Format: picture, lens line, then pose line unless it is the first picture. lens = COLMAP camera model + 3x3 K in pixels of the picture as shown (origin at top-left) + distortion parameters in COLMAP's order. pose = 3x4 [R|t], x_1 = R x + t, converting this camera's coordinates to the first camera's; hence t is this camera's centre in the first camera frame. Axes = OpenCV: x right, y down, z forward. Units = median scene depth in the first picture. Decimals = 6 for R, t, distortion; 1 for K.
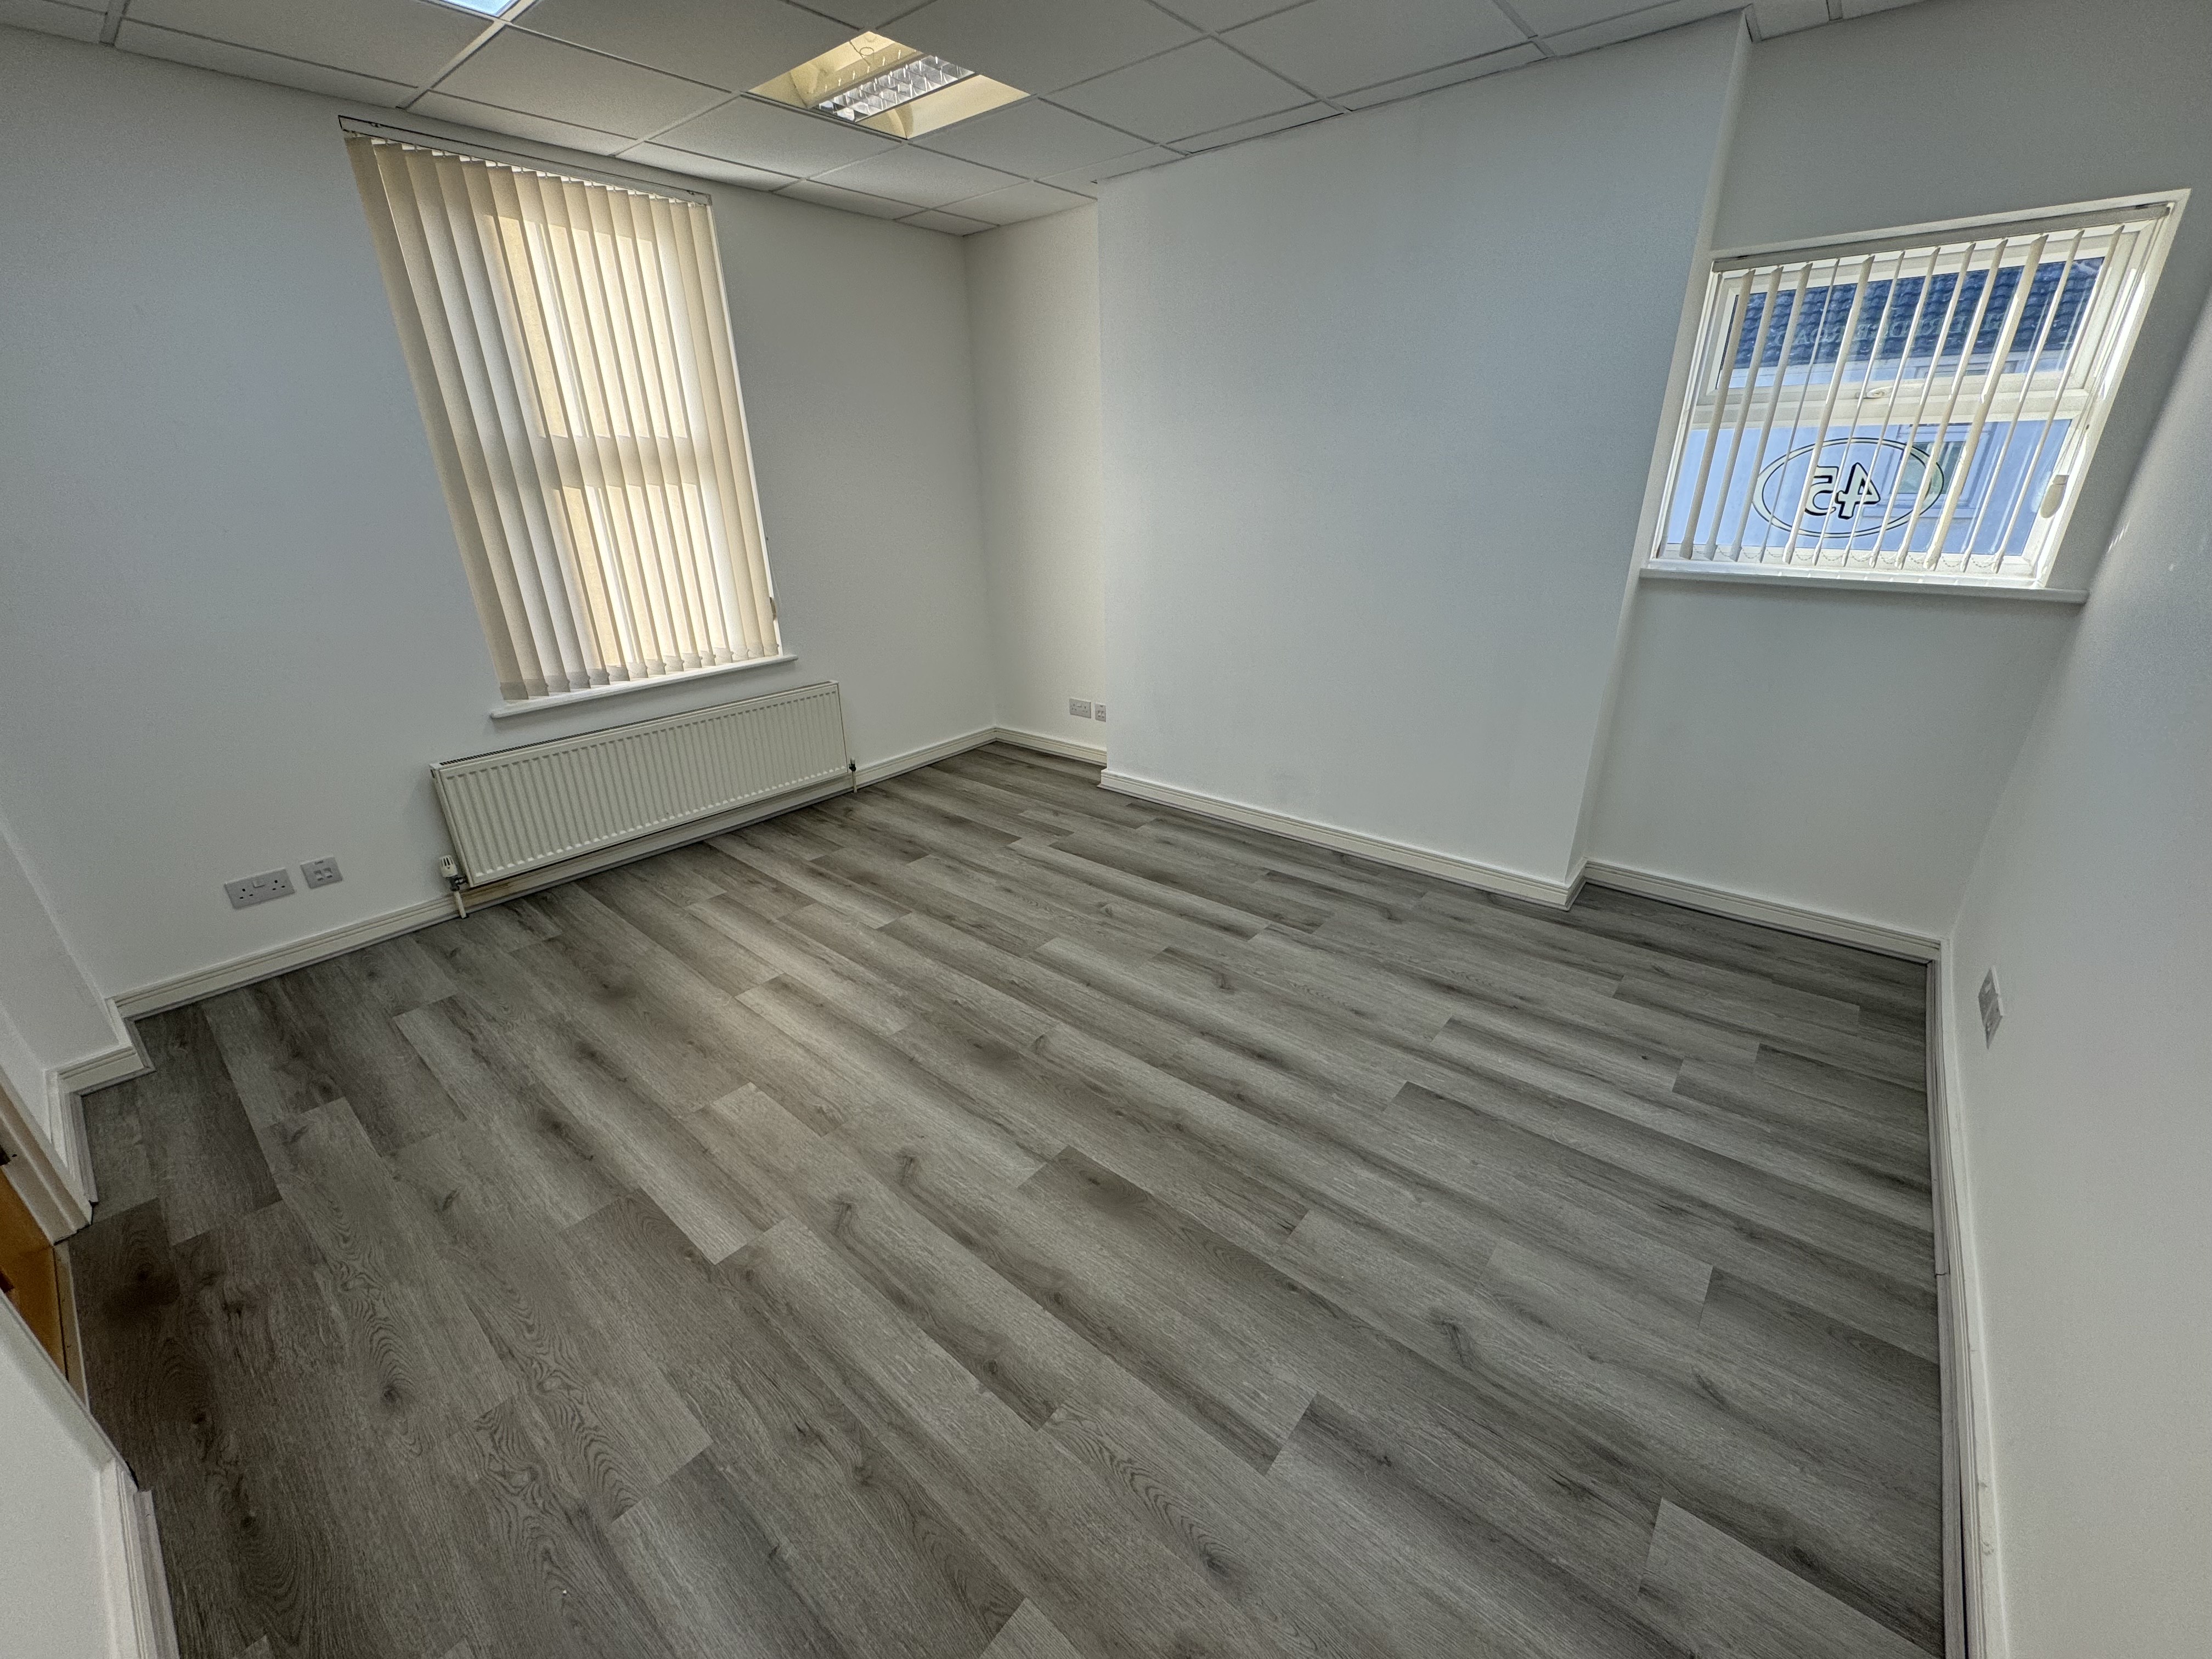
lens RADIAL K [[882.2, 0, 1106.4], [0, 882.2, 832.4], [0, 0, 1]] dist [-0.000679, 0.000190]
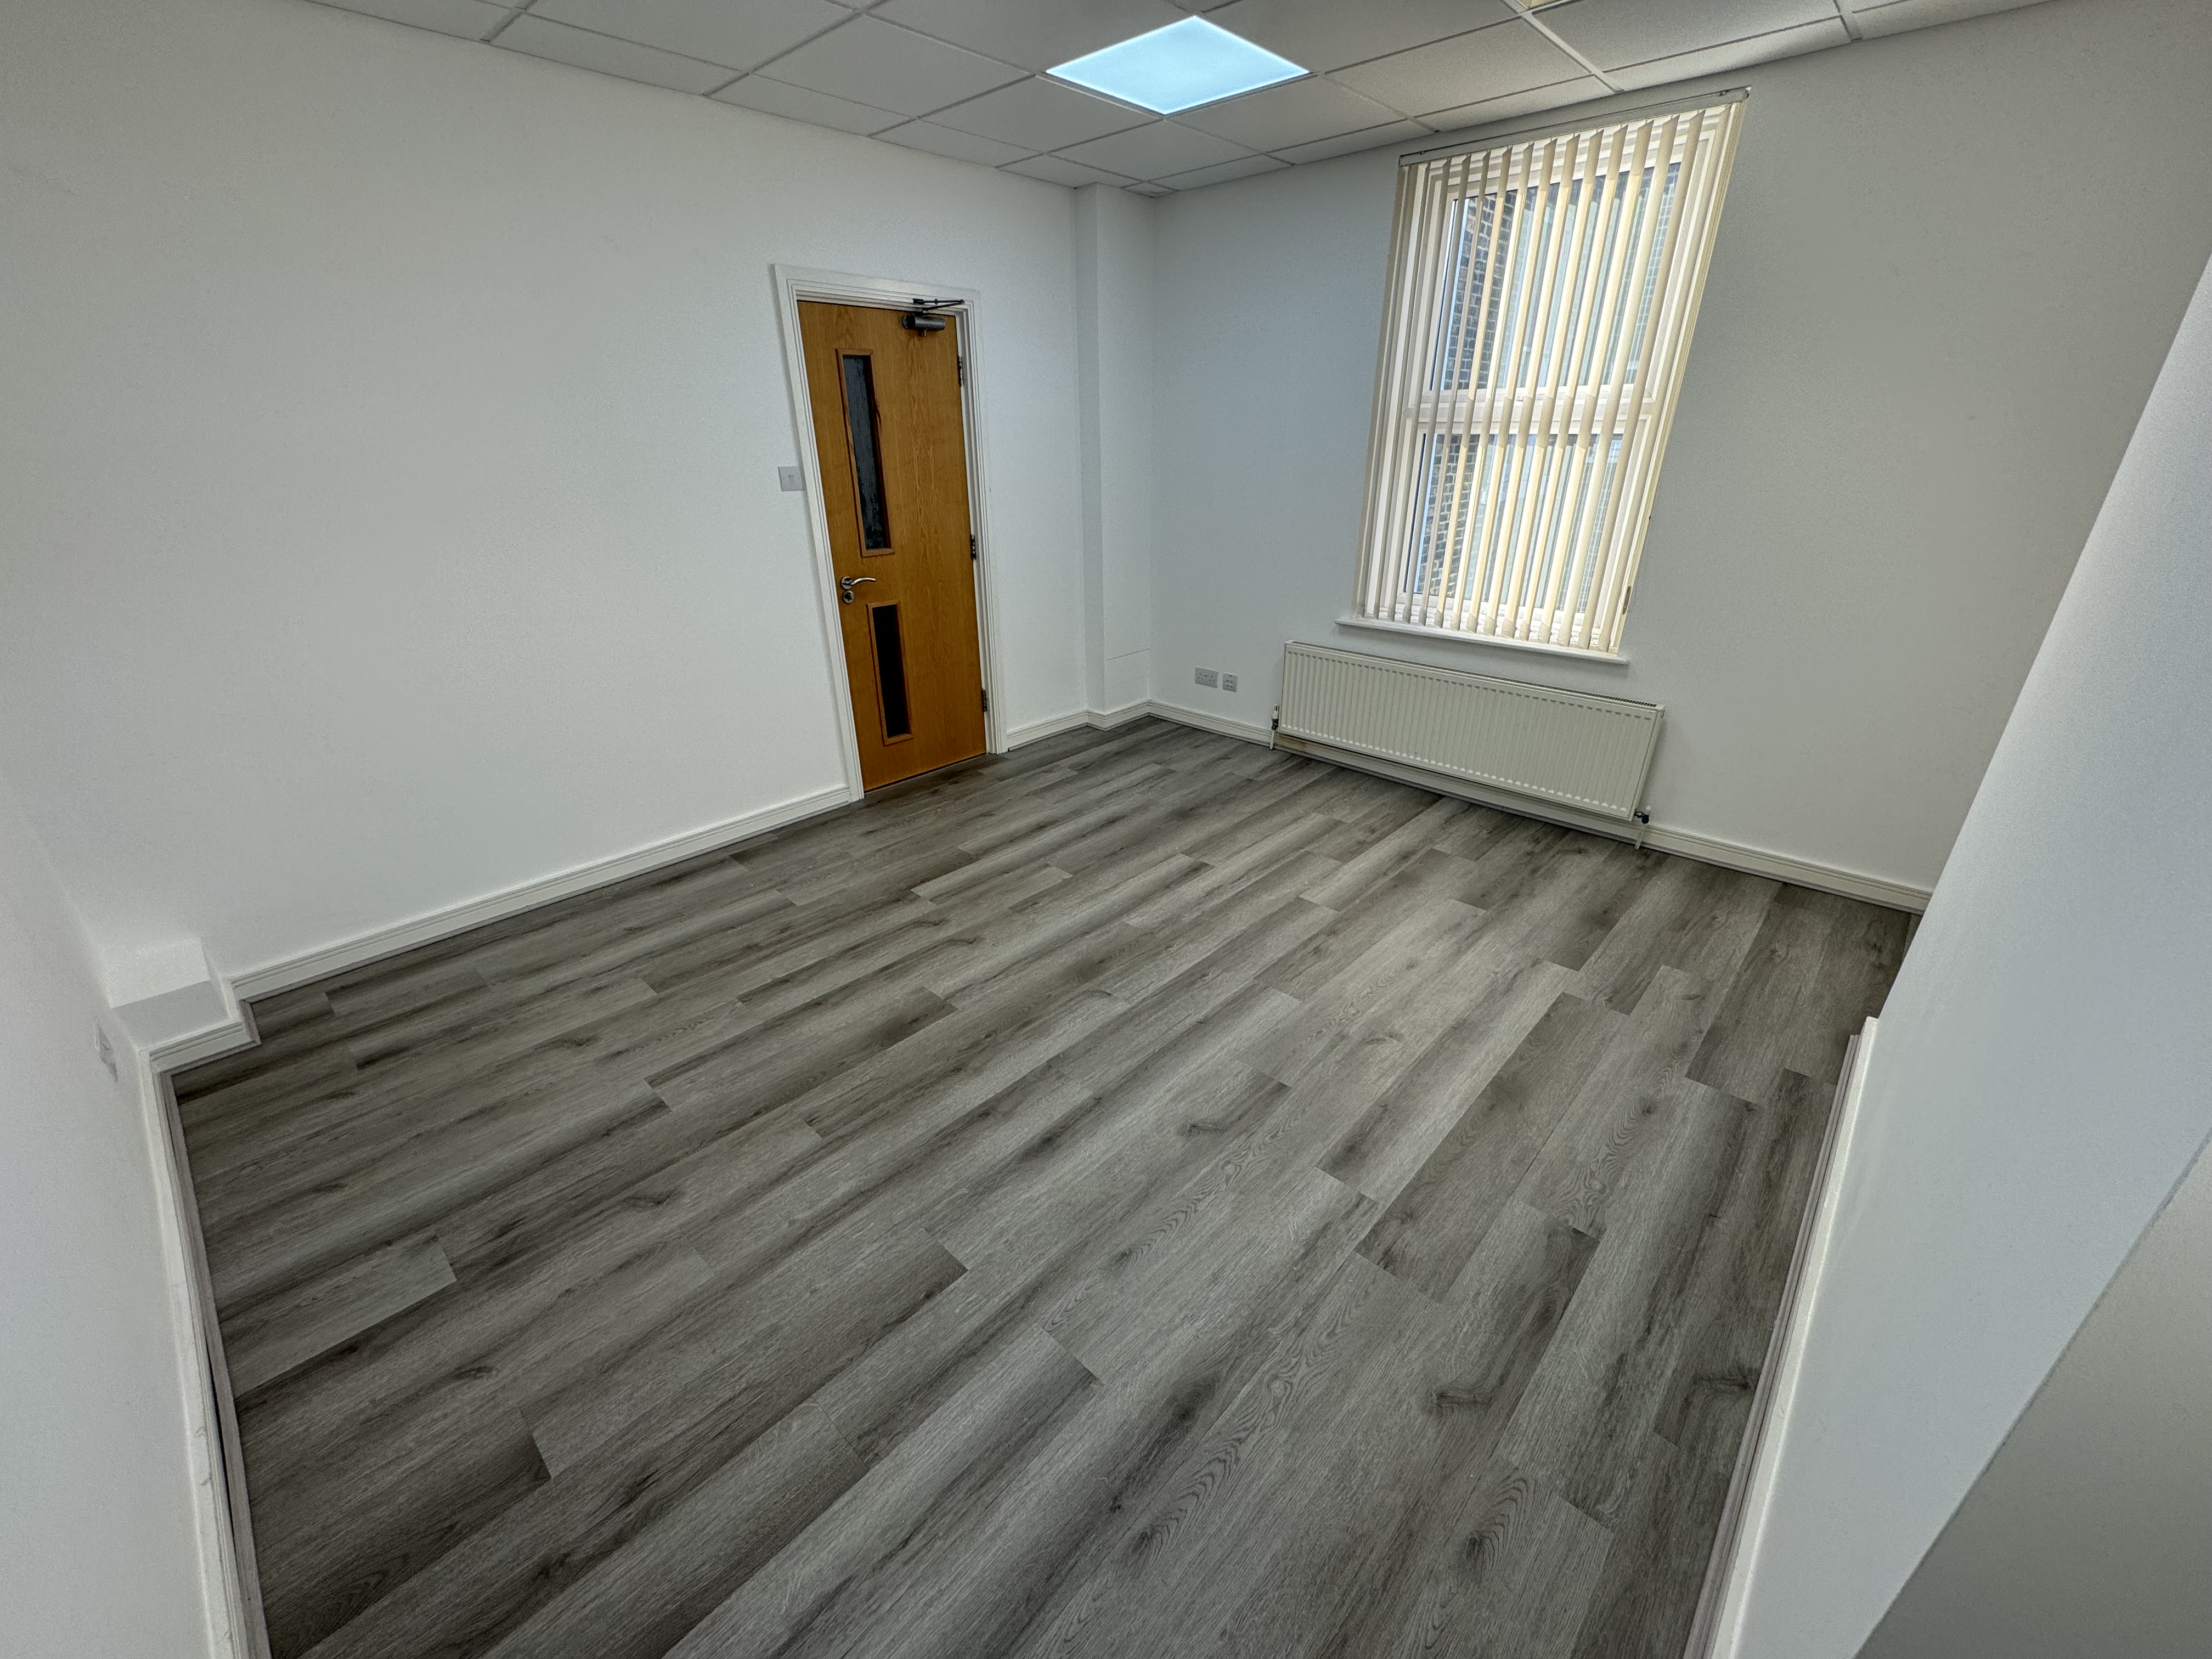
lens RADIAL K [[882.2, 0, 1106.4], [0, 882.2, 832.4], [0, 0, 1]] dist [-0.000679, 0.000190]
pose [[-0.057025, 0.432491, -0.899833, 0.760287], [-0.380226, 0.823969, 0.420123, -0.352708], [0.923134, 0.366098, 0.117458, 0.779881]]
